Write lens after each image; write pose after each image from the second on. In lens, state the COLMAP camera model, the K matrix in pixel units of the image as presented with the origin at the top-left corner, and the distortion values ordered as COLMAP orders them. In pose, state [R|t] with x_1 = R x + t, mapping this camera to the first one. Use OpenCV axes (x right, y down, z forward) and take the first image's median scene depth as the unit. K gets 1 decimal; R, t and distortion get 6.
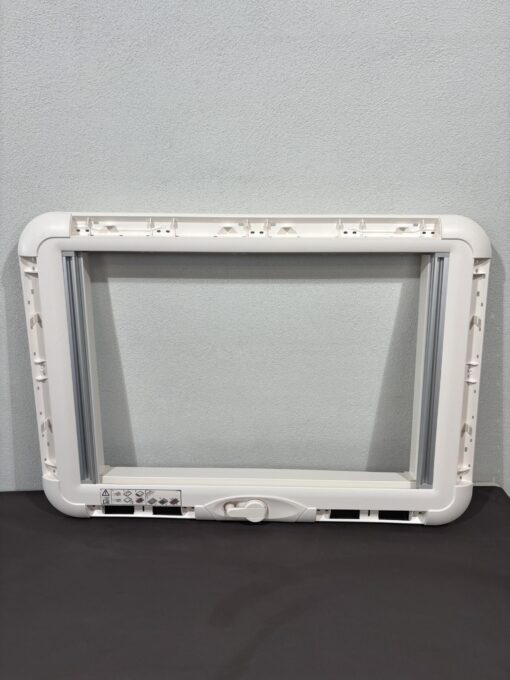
lens RADIAL K [[518.1, 0, 260.3], [0, 518.1, 341.7], [0, 0, 1]] dist [0.040418, -0.043215]
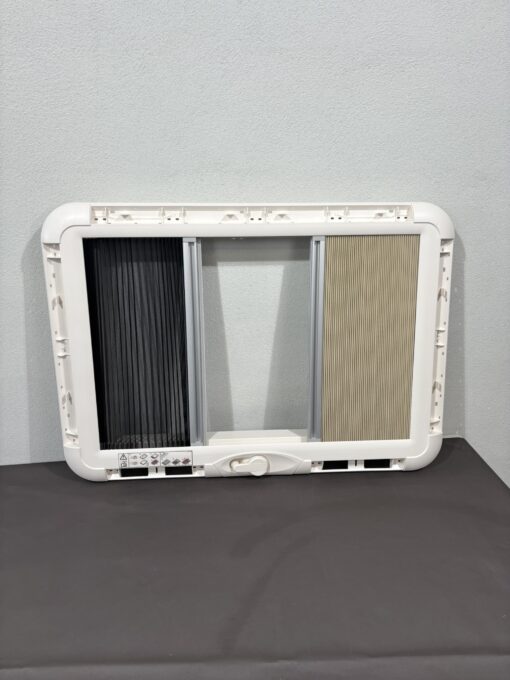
lens RADIAL K [[518.1, 0, 256.8], [0, 518.1, 340.6], [0, 0, 1]] dist [0.040418, -0.043215]
pose [[0.995753, -0.031673, 0.086441, -0.108000], [0.031047, 0.999481, 0.008581, 0.044814], [-0.086668, -0.005861, 0.996220, -0.133330]]
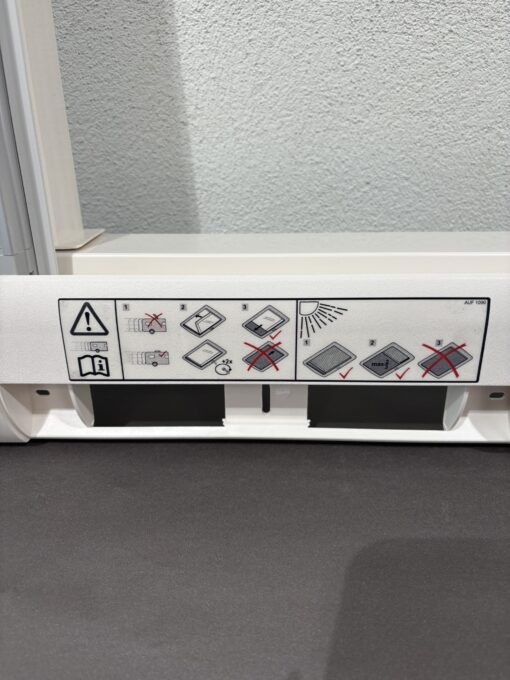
lens RADIAL K [[518.1, 0, 256.1], [0, 518.1, 342.3], [0, 0, 1]] dist [0.040418, -0.043215]
pose [[0.999905, -0.011347, -0.007834, -0.247384], [0.012377, 0.989022, 0.147248, 0.287382], [0.006077, -0.147331, 0.989069, 0.857024]]
